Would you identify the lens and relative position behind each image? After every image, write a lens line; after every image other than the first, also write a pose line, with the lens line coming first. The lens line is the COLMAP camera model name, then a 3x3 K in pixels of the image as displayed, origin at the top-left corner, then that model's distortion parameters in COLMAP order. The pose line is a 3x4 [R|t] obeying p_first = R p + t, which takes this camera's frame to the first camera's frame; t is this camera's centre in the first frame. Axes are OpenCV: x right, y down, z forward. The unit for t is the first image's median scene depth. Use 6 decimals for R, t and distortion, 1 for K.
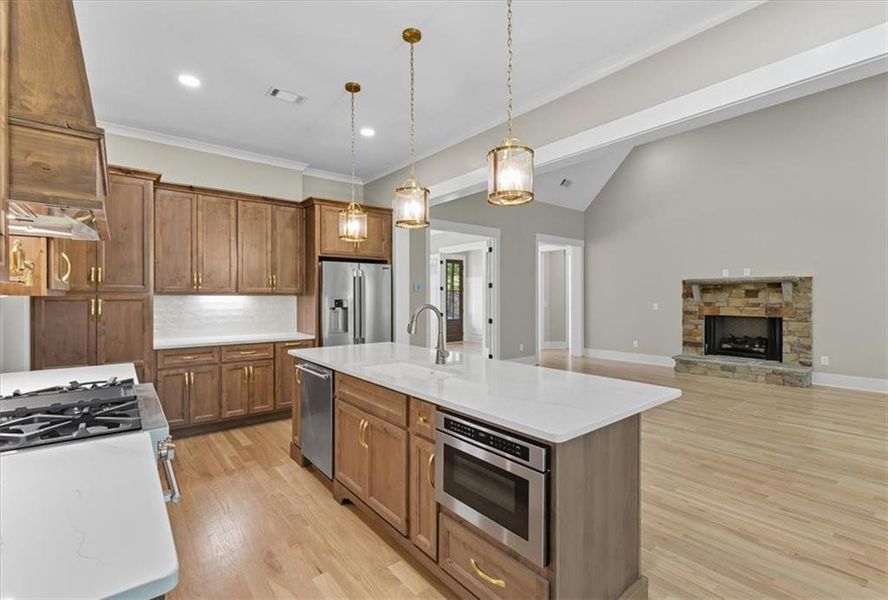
lens RADIAL K [[399.5, 0, 440.9], [0, 399.5, 300.5], [0, 0, 1]] dist [-0.005103, 0.000784]
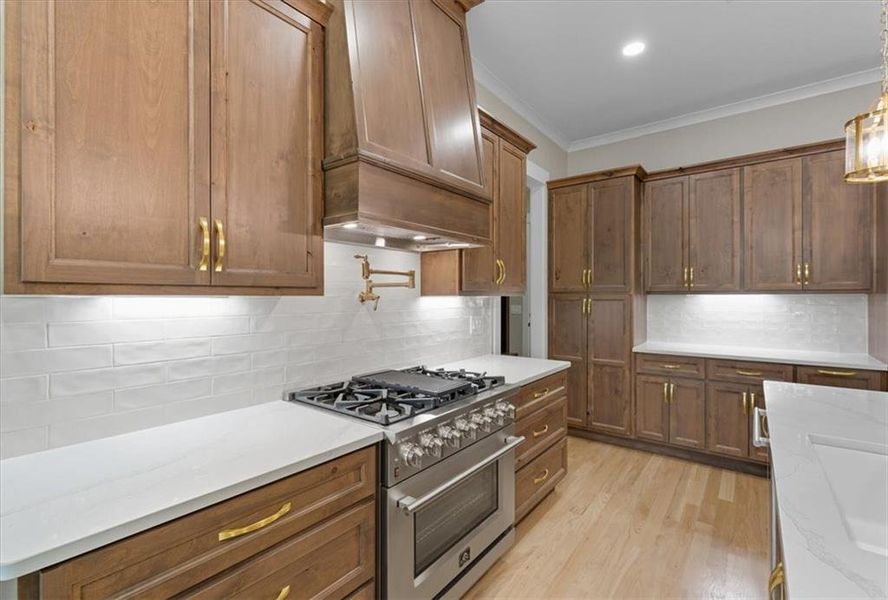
lens RADIAL K [[399.5, 0, 442.0], [0, 399.5, 297.3], [0, 0, 1]] dist [-0.005103, 0.000784]
pose [[0.227207, 0.001005, -0.973846, 0.080444], [-0.005712, 0.999984, -0.000300, -0.003022], [0.973830, 0.005630, 0.227209, 0.255872]]
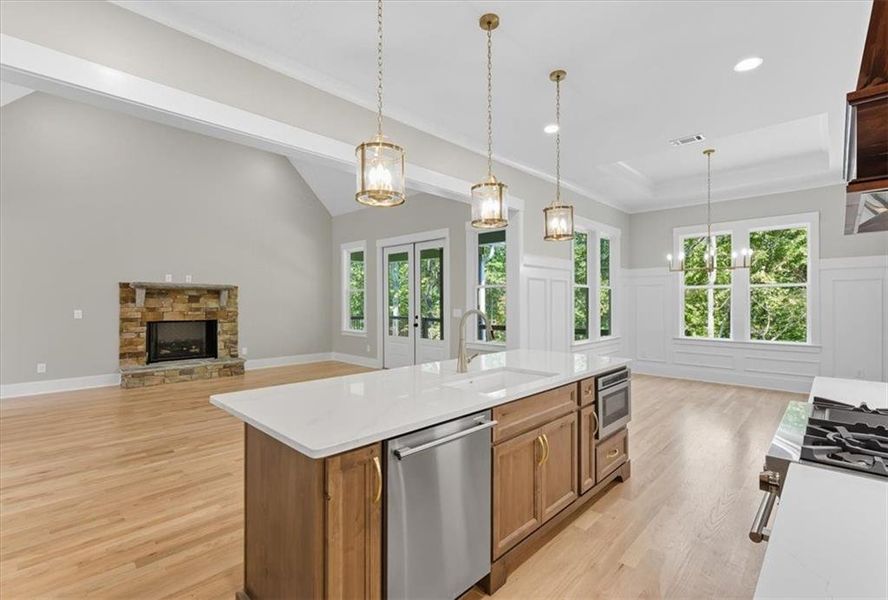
lens RADIAL K [[399.5, 0, 442.9], [0, 399.5, 300.1], [0, 0, 1]] dist [-0.005103, 0.000784]
pose [[-0.120720, 0.008132, 0.992653, -0.528542], [0.008783, 0.999936, -0.007123, -0.000841], [-0.992648, 0.007859, -0.120784, 0.655426]]
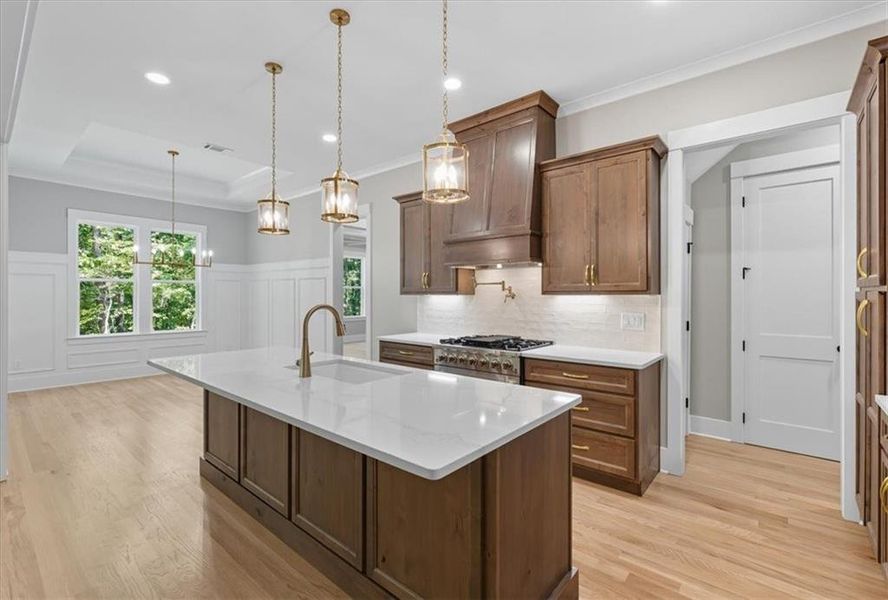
lens RADIAL K [[399.5, 0, 438.5], [0, 399.5, 295.8], [0, 0, 1]] dist [-0.005103, 0.000784]
pose [[-0.984109, 0.002475, -0.177548, -0.072332], [0.000493, 0.999937, 0.011205, -0.011402], [0.177564, 0.010939, -0.984048, 1.058916]]
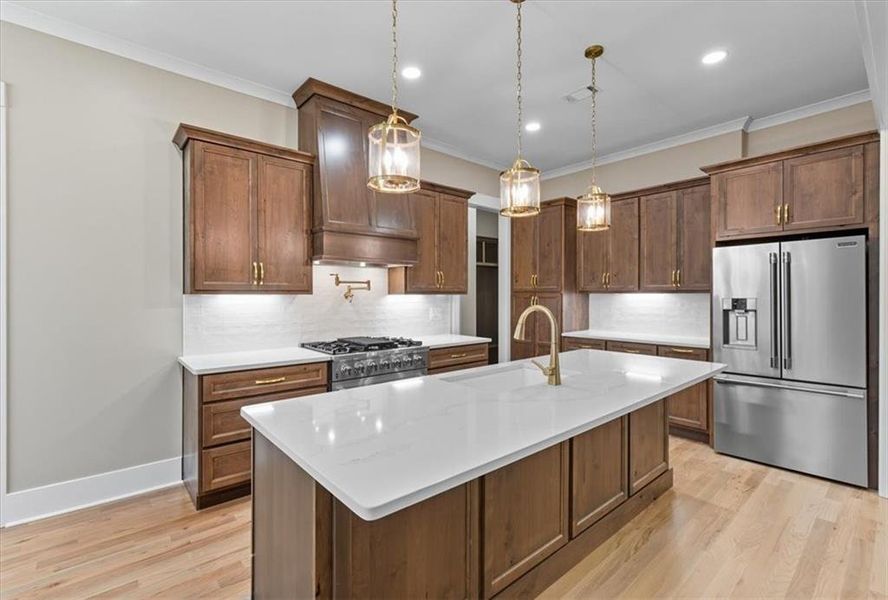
lens RADIAL K [[399.5, 0, 440.9], [0, 399.5, 298.8], [0, 0, 1]] dist [-0.005103, 0.000784]
pose [[0.029204, 0.010844, -0.999515, 0.423695], [-0.007610, 0.999915, 0.010626, -0.005311], [0.999545, 0.007296, 0.029284, 0.434247]]
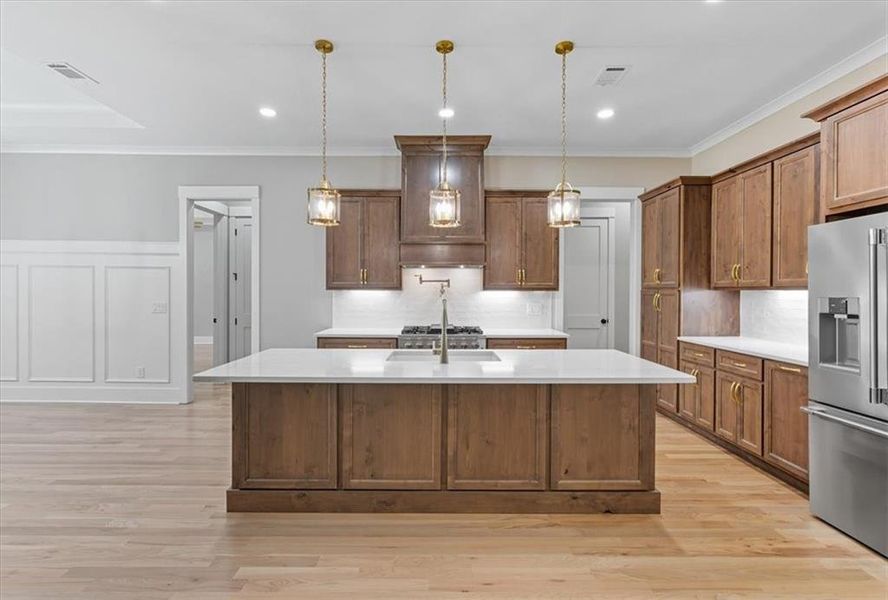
lens RADIAL K [[399.5, 0, 439.0], [0, 399.5, 298.6], [0, 0, 1]] dist [-0.005103, 0.000784]
pose [[-0.627739, 0.014377, -0.778291, 0.415081], [-0.009044, 0.999627, 0.025760, -0.009427], [0.778372, 0.023209, -0.627375, 0.895211]]
